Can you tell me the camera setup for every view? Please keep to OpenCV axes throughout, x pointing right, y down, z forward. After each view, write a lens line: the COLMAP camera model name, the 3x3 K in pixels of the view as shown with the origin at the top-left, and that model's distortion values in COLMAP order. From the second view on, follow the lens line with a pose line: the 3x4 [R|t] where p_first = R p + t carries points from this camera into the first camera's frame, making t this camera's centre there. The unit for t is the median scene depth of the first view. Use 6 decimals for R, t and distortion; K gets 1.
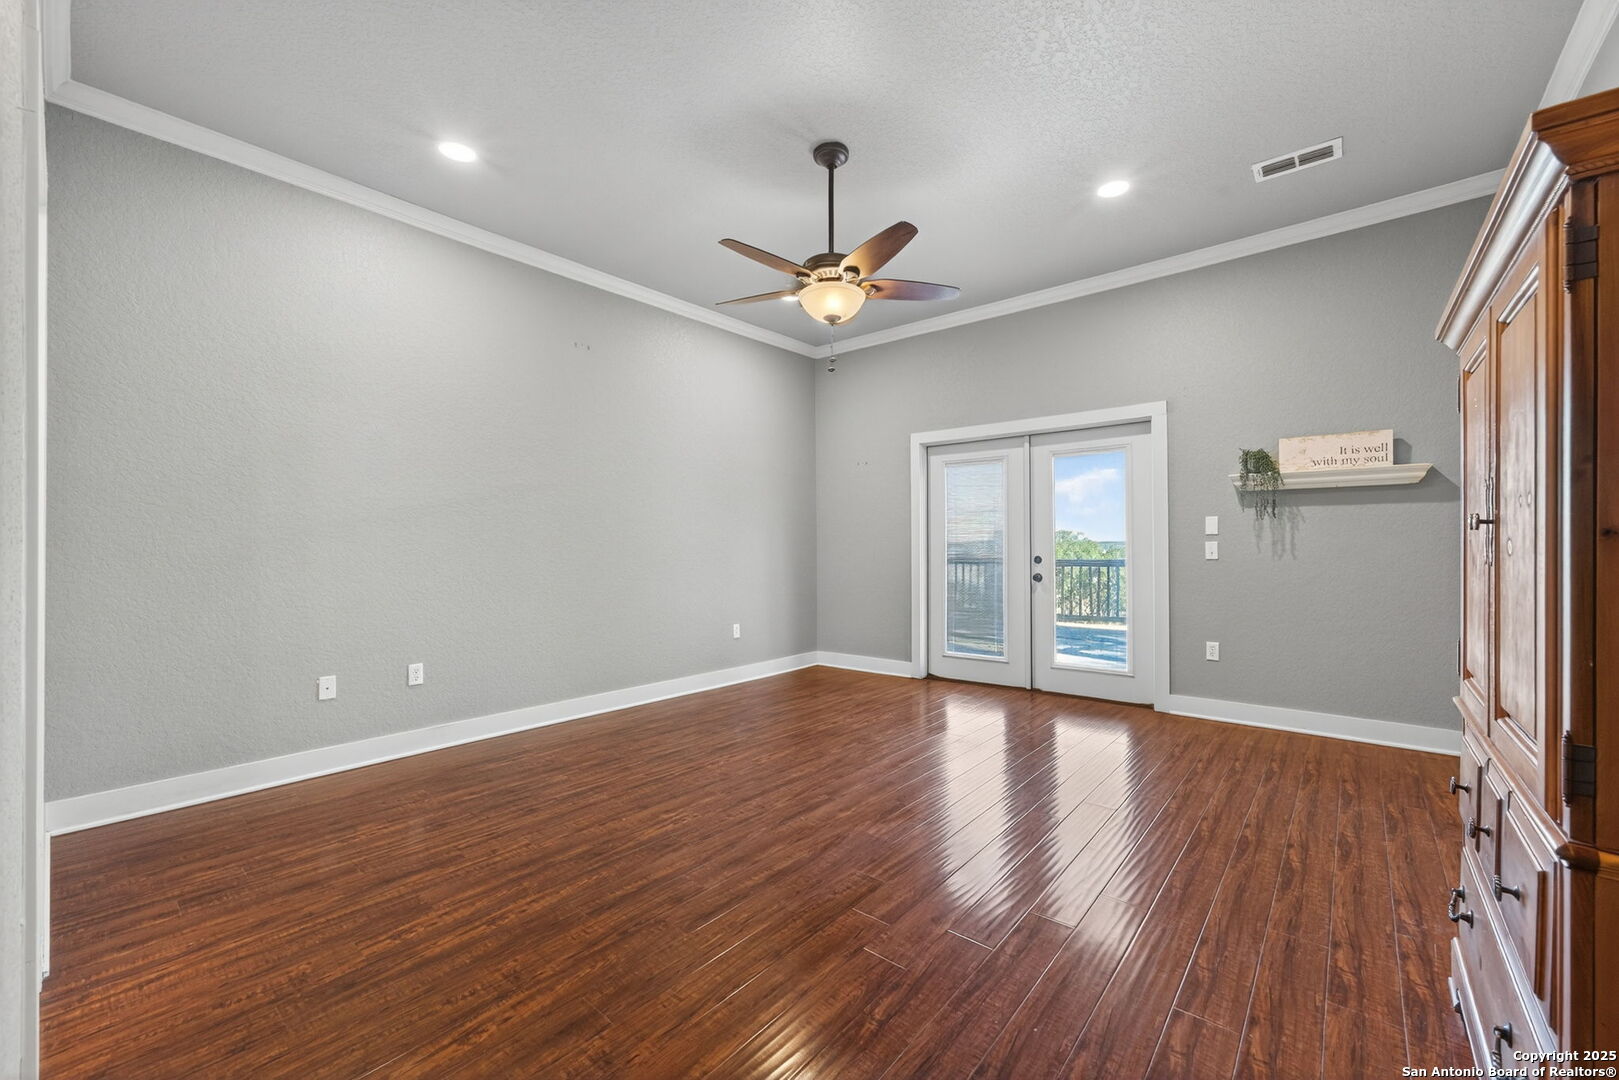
lens RADIAL K [[628.0, 0, 807.5], [0, 628.0, 539.4], [0, 0, 1]] dist [-0.008792, 0.000242]
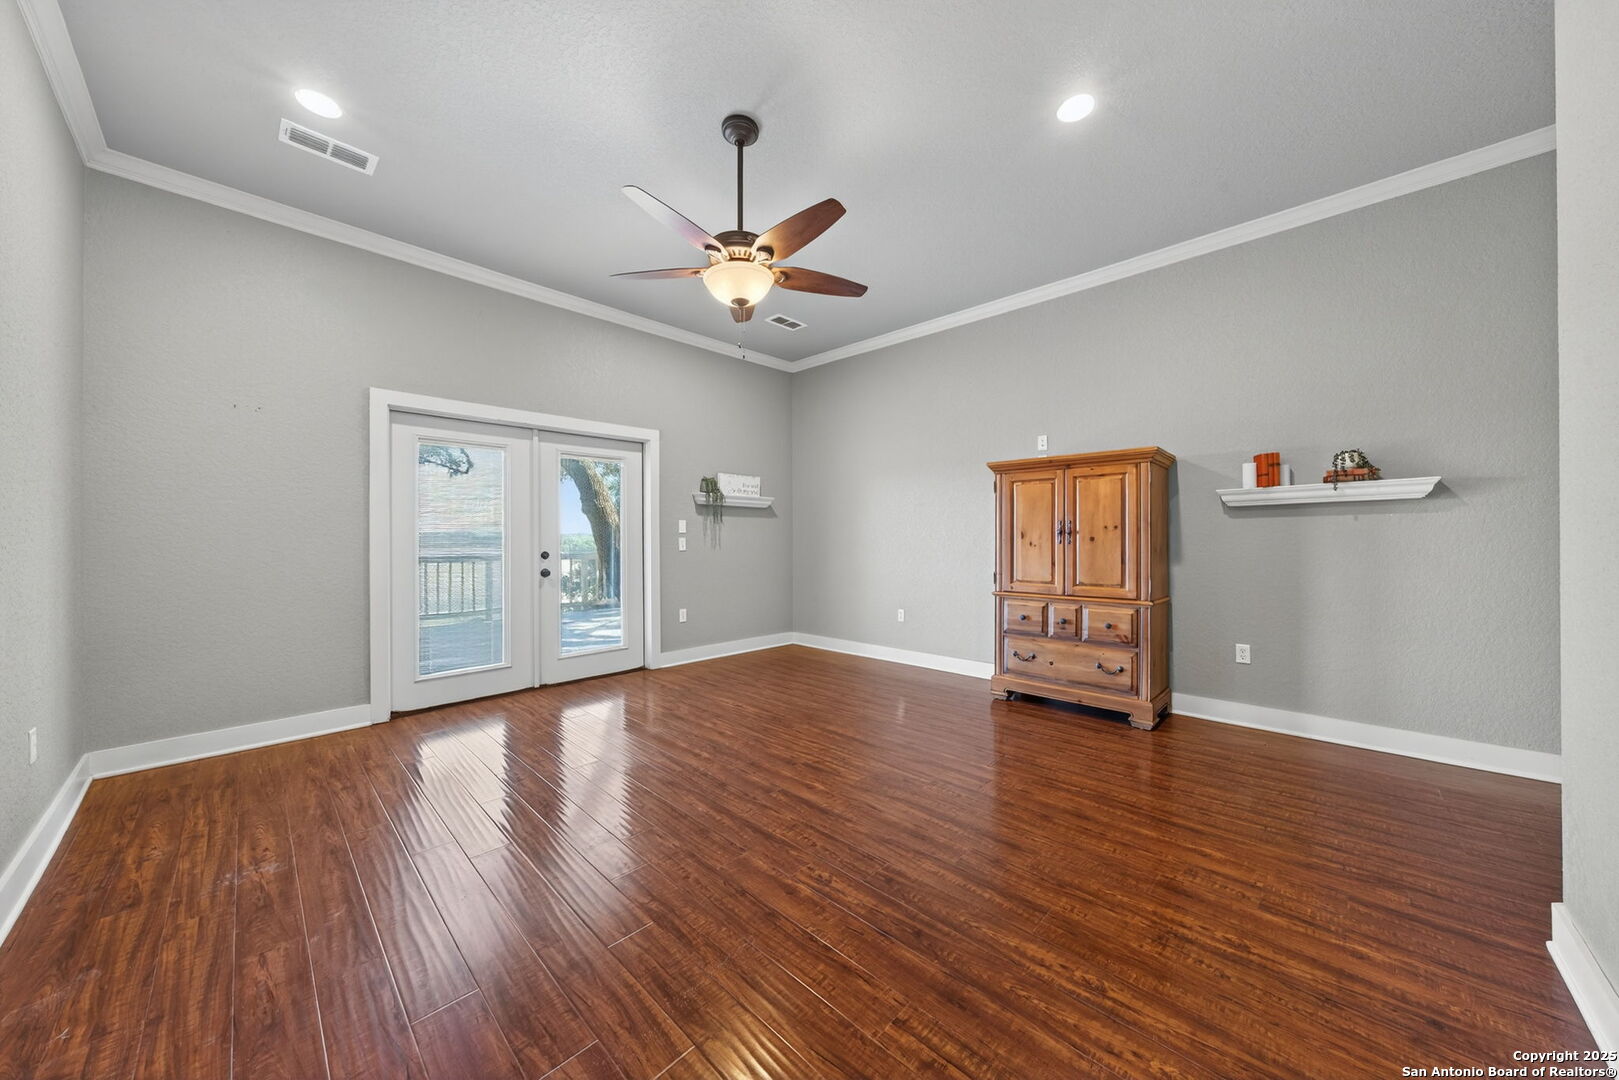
lens RADIAL K [[557.8, 0, 807.9], [0, 557.8, 537.7], [0, 0, 1]] dist [-0.014651, 0.000765]
pose [[0.073207, 0.006208, 0.997297, -0.728389], [-0.001116, 0.999981, -0.006143, 0.013091], [-0.997316, -0.000663, 0.073213, 0.768467]]
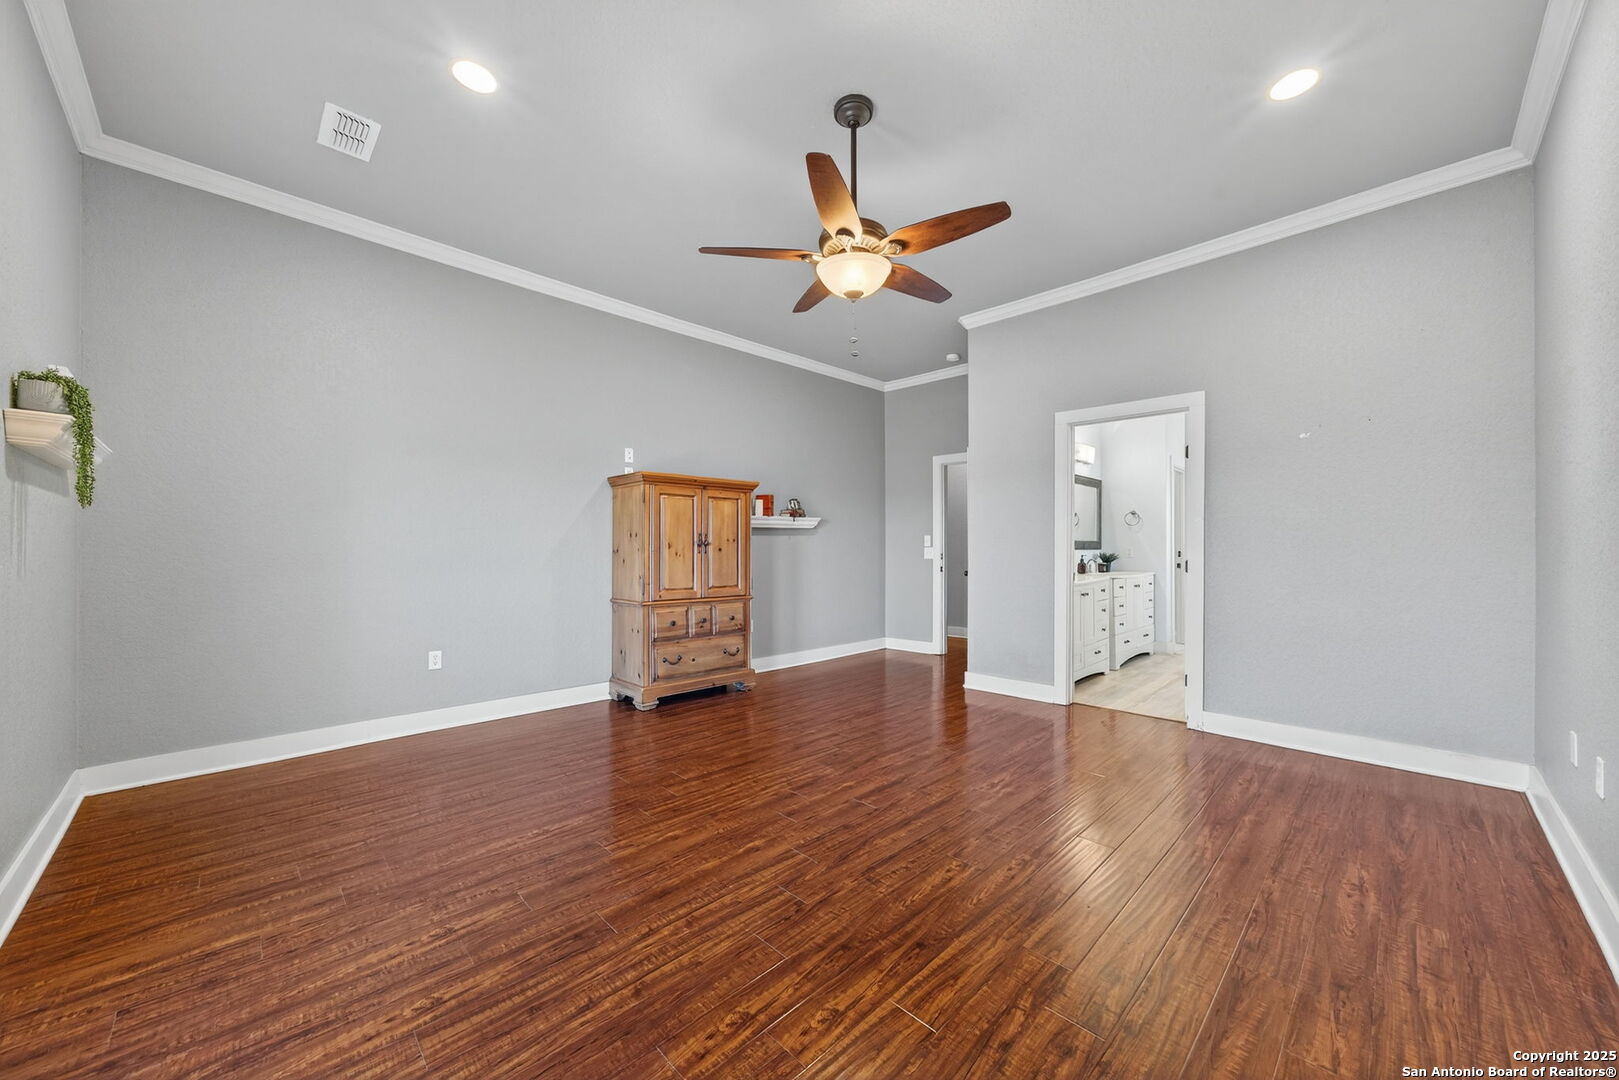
lens RADIAL K [[618.5, 0, 814.7], [0, 618.5, 553.0], [0, 0, 1]] dist [-0.007093, 0.000321]
pose [[-0.997934, 0.001317, 0.064236, 0.037931], [0.001304, 0.999999, -0.000236, 0.016967], [-0.064236, -0.000152, -0.997935, 1.714998]]
